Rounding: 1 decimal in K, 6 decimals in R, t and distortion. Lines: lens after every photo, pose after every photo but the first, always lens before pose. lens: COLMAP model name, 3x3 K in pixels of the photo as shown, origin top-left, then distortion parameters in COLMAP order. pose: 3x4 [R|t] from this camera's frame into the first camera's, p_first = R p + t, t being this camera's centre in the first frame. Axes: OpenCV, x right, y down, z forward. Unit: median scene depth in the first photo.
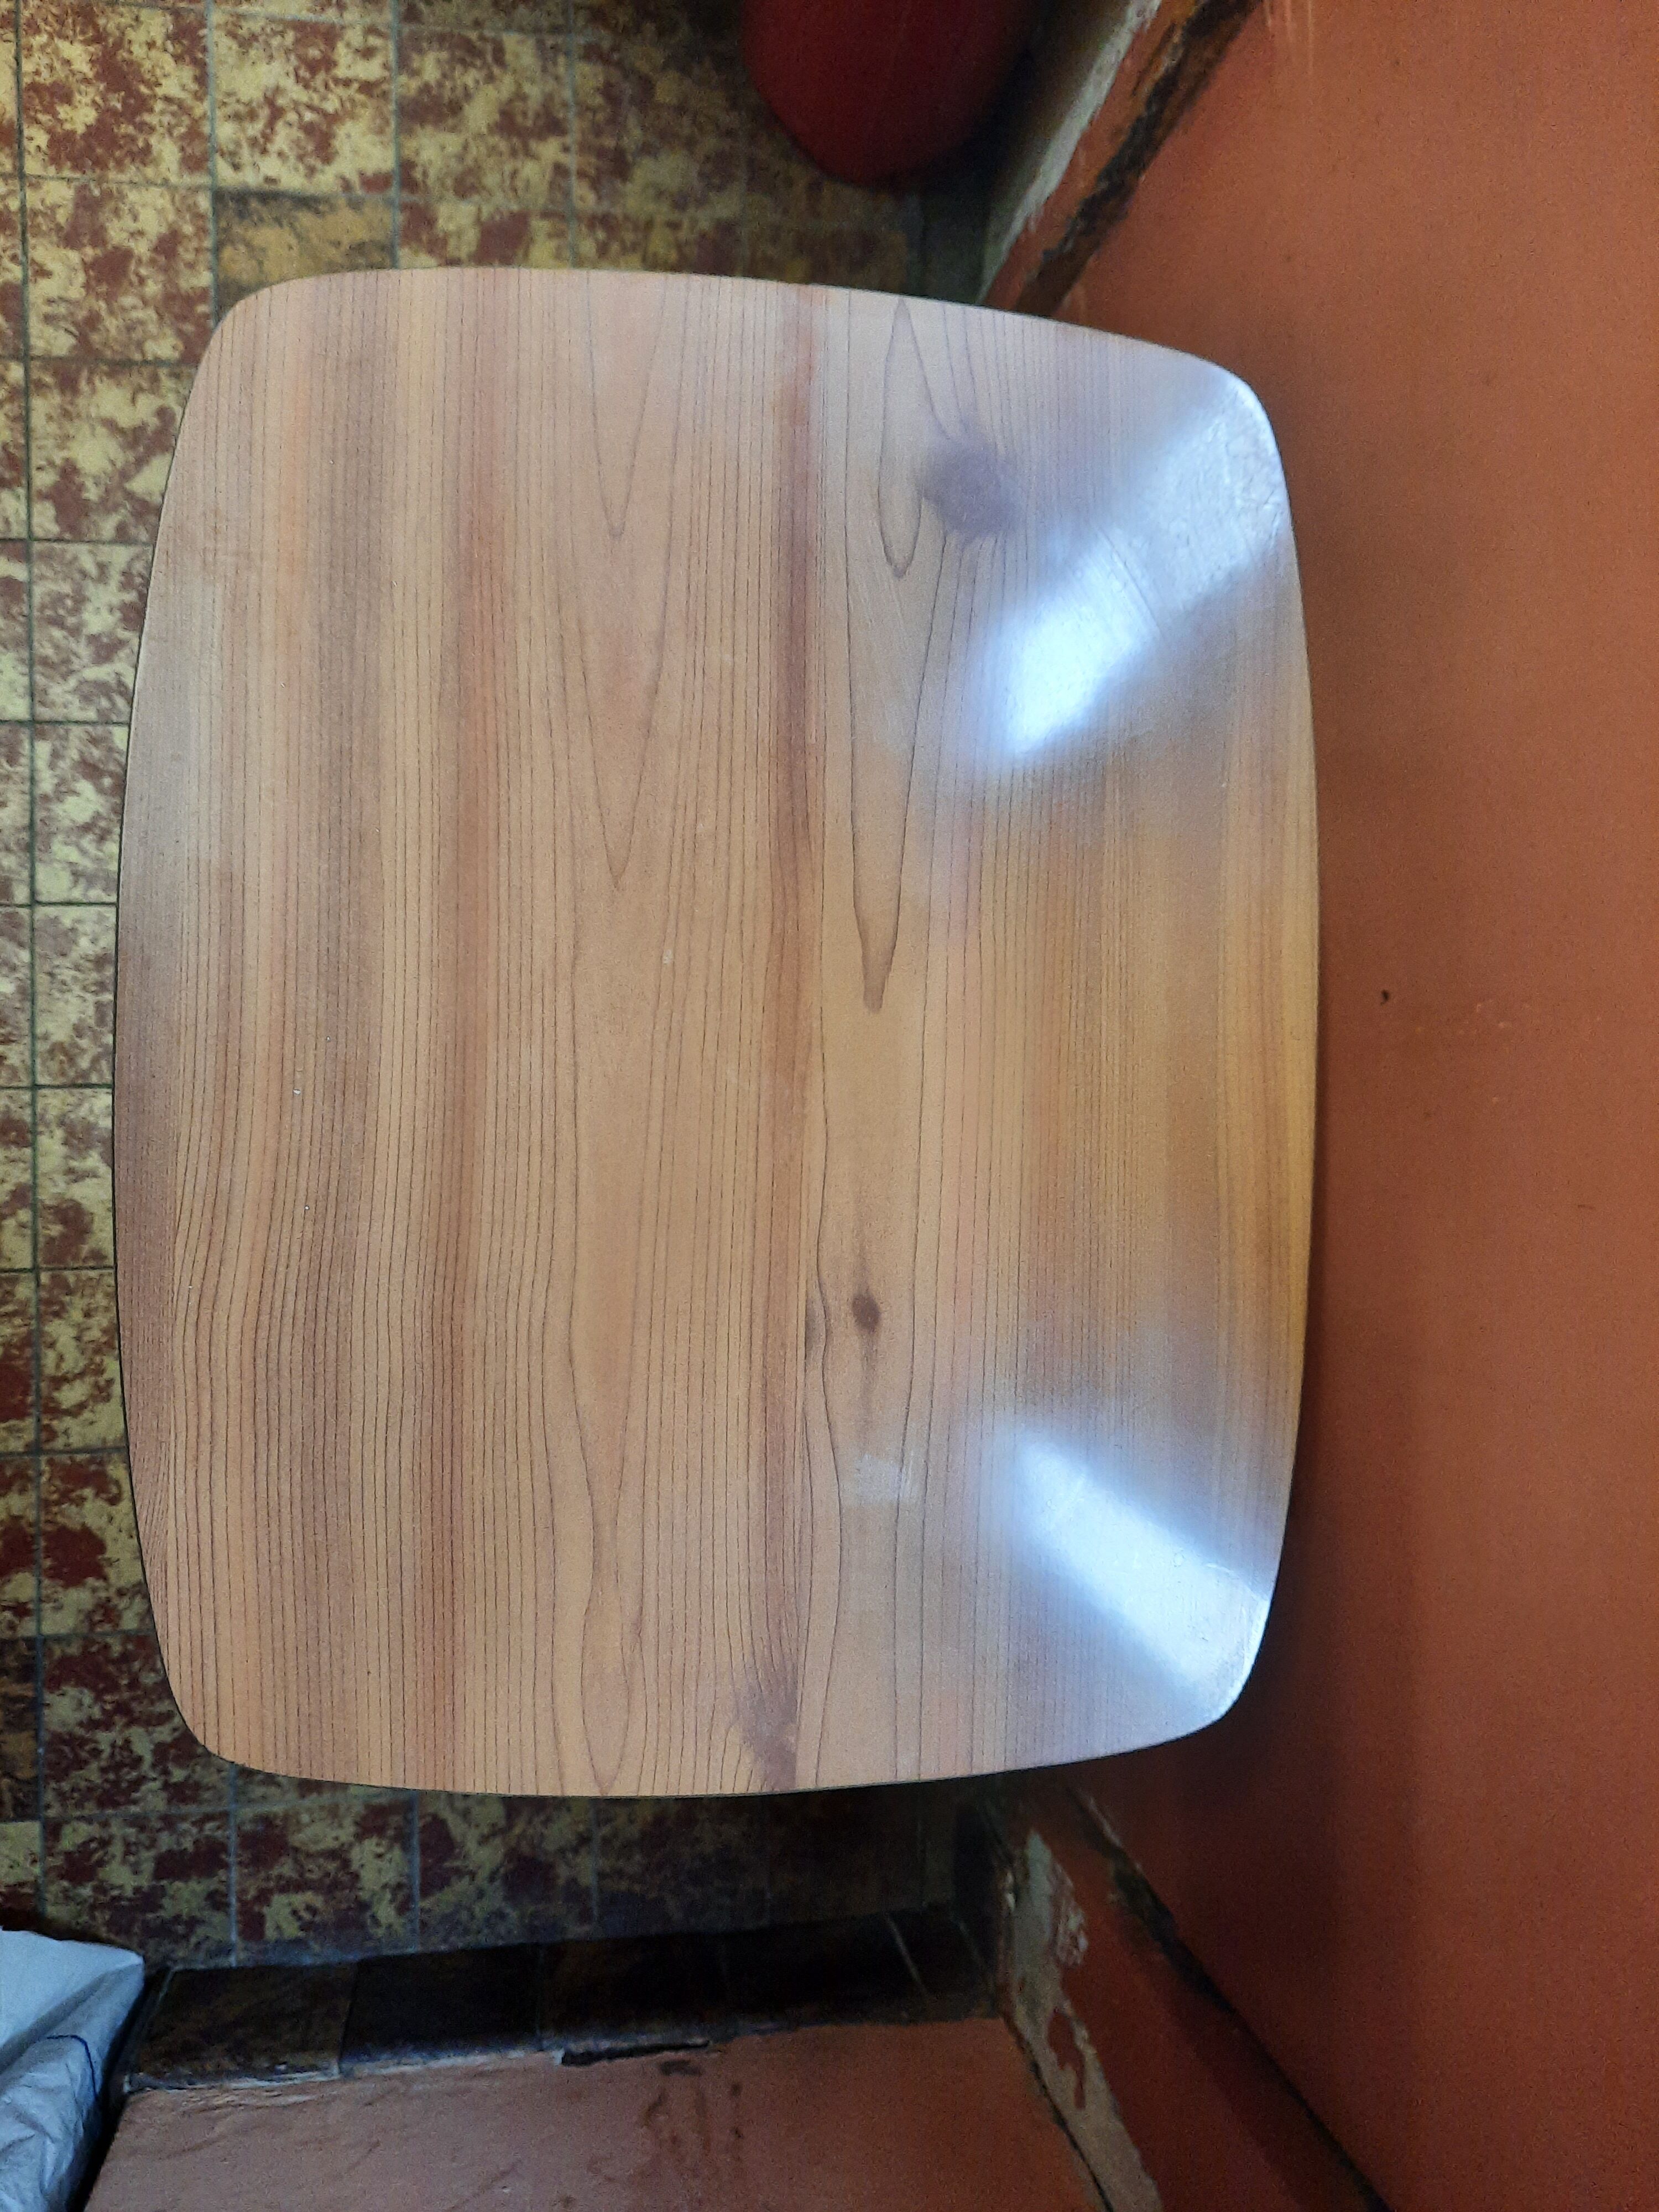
lens RADIAL K [[1641.2, 0, 829.5], [0, 1641.2, 1106.0], [0, 0, 1]] dist [-0.003523, -0.004037]
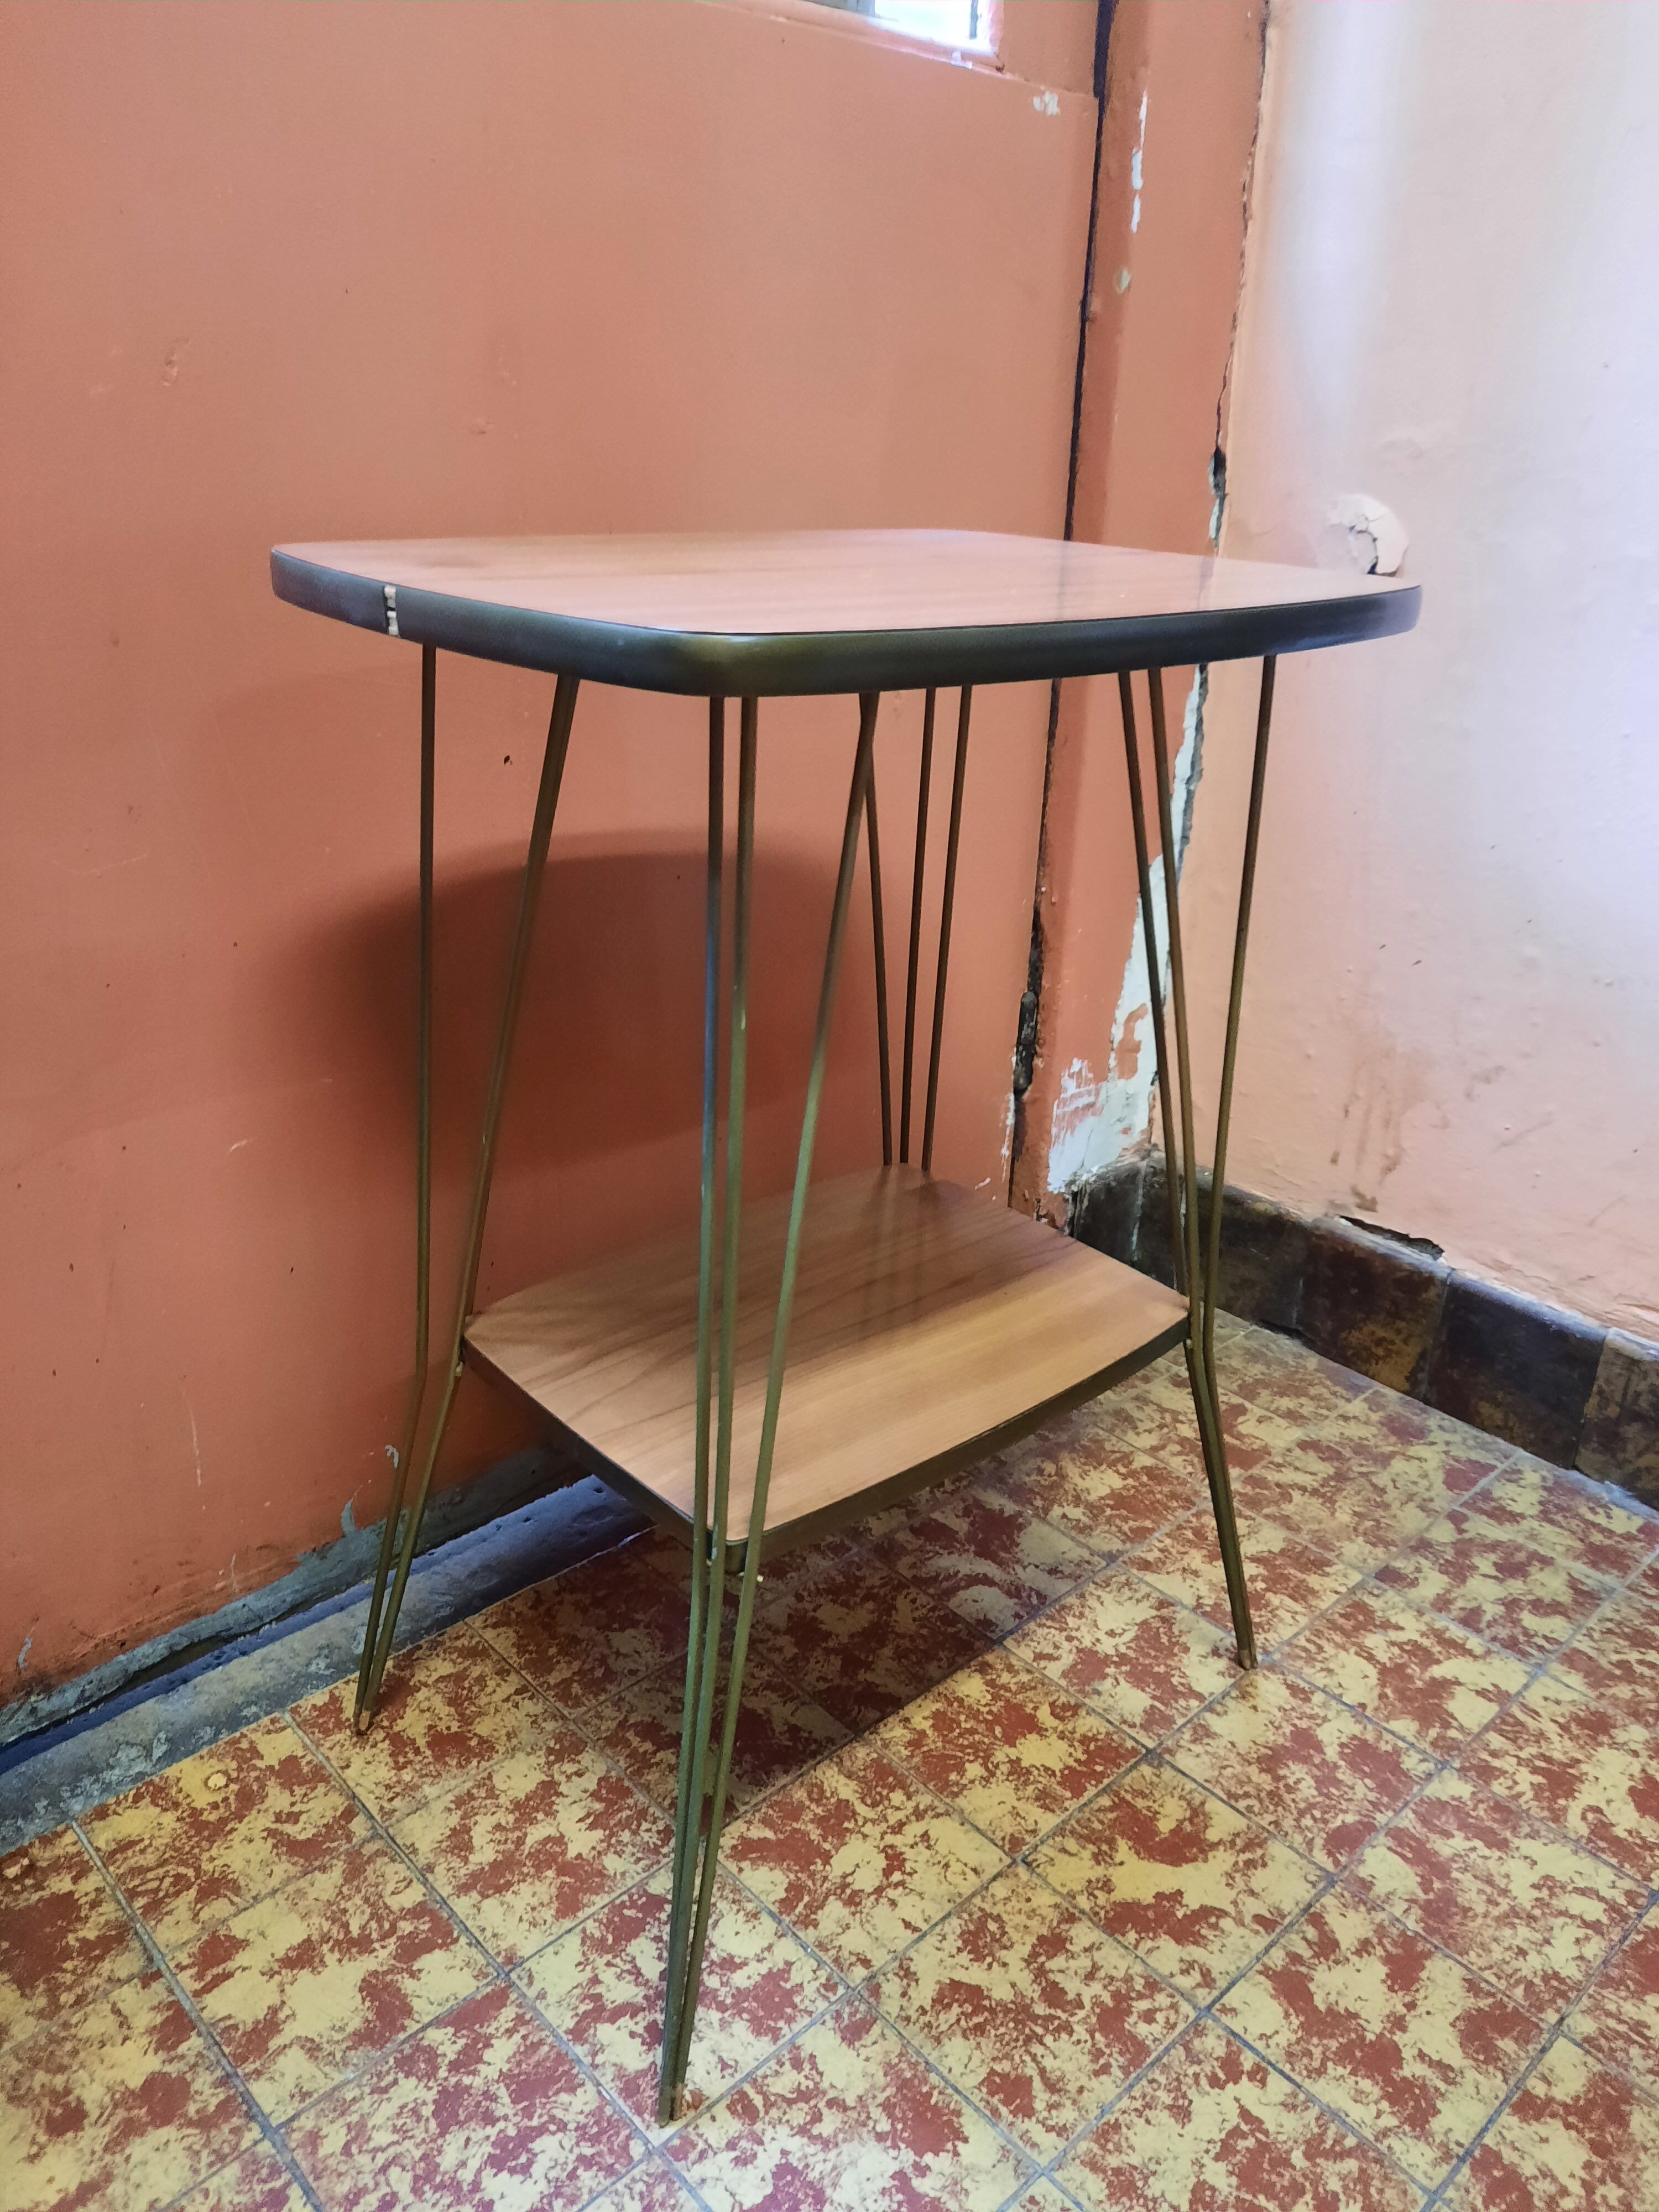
lens RADIAL K [[1630.8, 0, 829.5], [0, 1630.8, 1106.0], [0, 0, 1]] dist [0.030002, -0.033531]
pose [[-0.659030, -0.444496, 0.606714, -0.530454], [0.737357, -0.222815, 0.637698, -0.517772], [-0.148269, 0.867627, 0.474594, 0.336968]]
